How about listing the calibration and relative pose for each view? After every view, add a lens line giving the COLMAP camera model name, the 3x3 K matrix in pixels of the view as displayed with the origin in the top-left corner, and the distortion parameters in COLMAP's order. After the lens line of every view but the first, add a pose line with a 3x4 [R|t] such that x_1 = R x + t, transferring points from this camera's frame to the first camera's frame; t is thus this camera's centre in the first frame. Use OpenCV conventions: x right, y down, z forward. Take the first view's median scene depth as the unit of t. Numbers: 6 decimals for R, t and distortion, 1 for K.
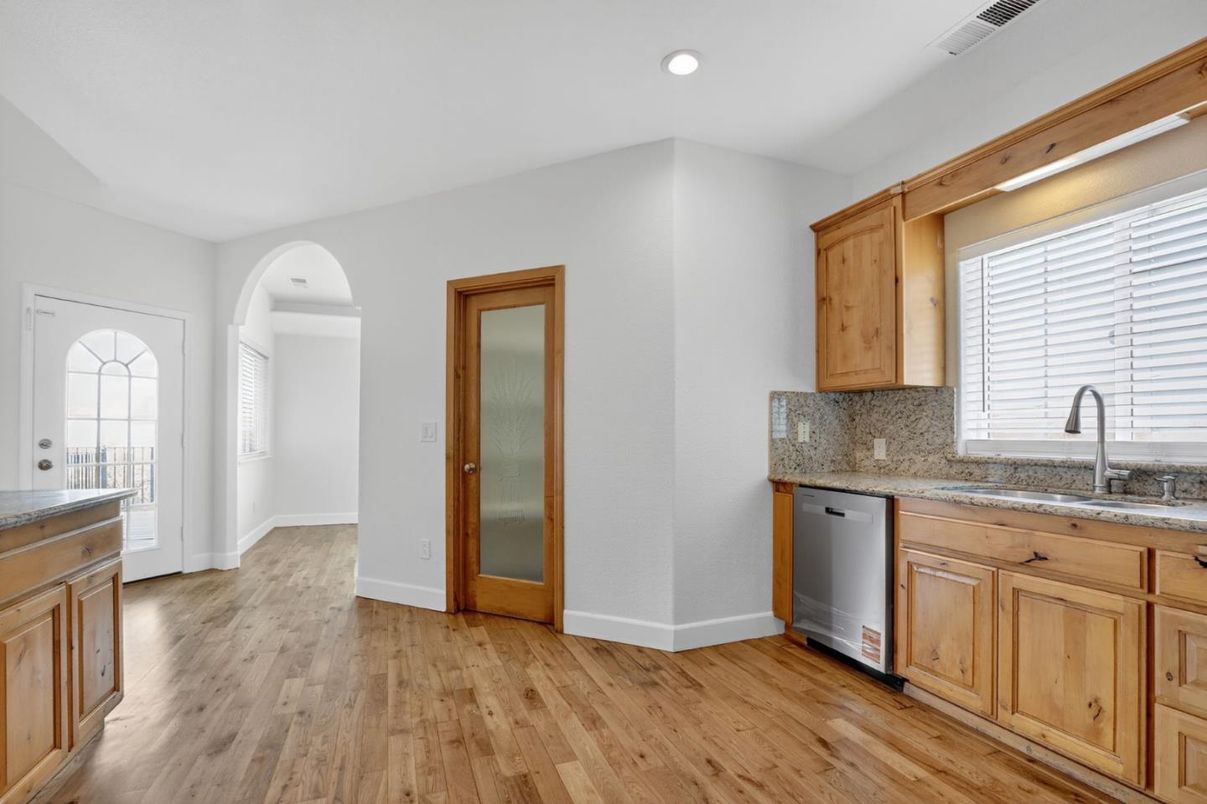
lens RADIAL K [[561.8, 0, 604.7], [0, 561.8, 430.3], [0, 0, 1]] dist [-0.056175, 0.000220]
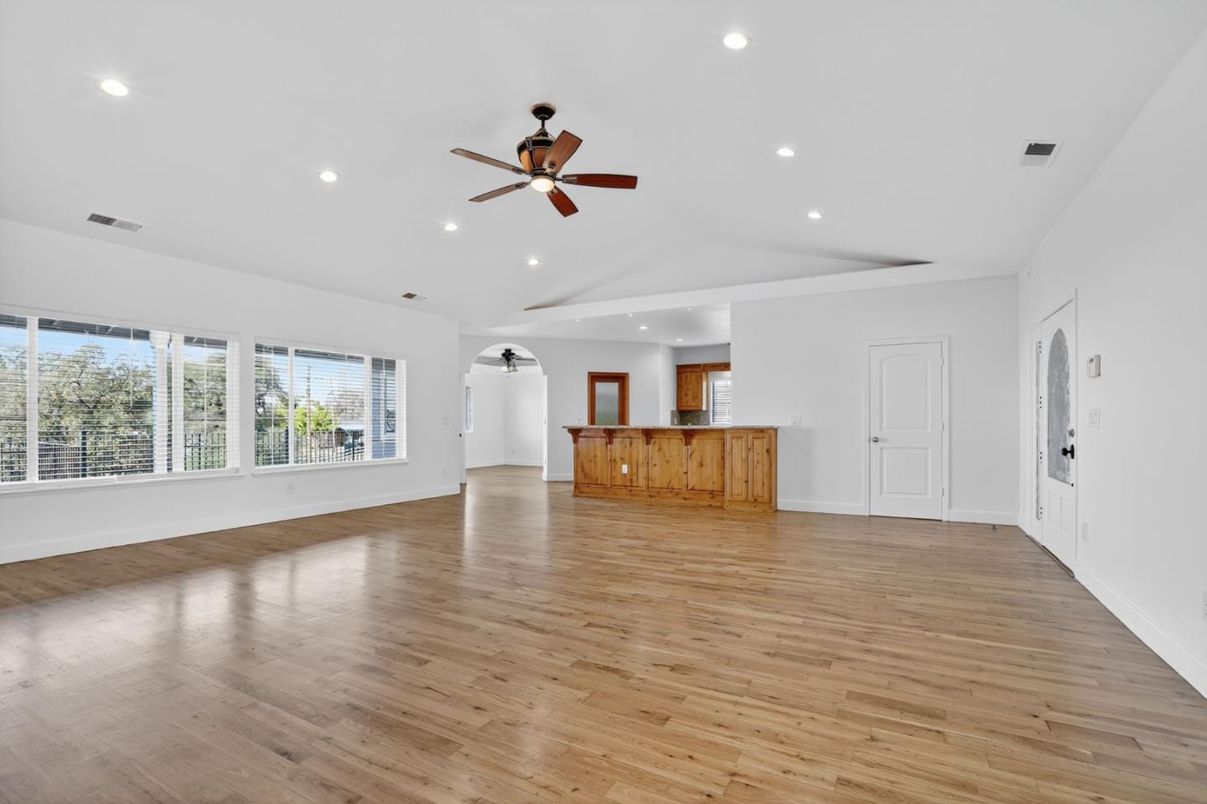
lens RADIAL K [[552.4, 0, 599.4], [0, 552.4, 423.6], [0, 0, 1]] dist [-0.013865, 0.000977]
pose [[0.765958, -0.000612, 0.642890, -2.410311], [-0.006751, 0.999937, 0.008996, -0.012051], [-0.642855, -0.011231, 0.765906, -1.505693]]
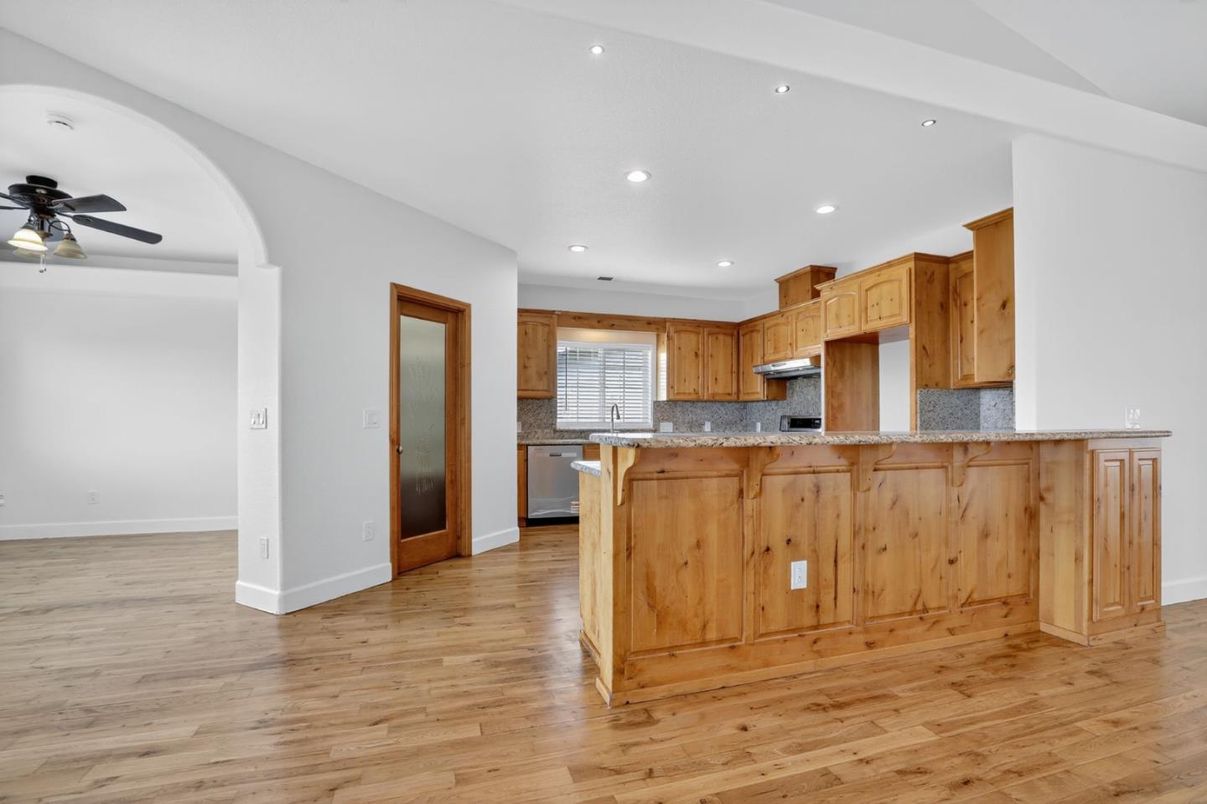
lens RADIAL K [[552.4, 0, 599.4], [0, 552.4, 423.6], [0, 0, 1]] dist [-0.013865, 0.000977]
pose [[0.071904, -0.009079, 0.997370, -1.491477], [-0.005305, 0.999941, 0.009484, 0.000604], [-0.997397, -0.005973, 0.071852, 0.559509]]
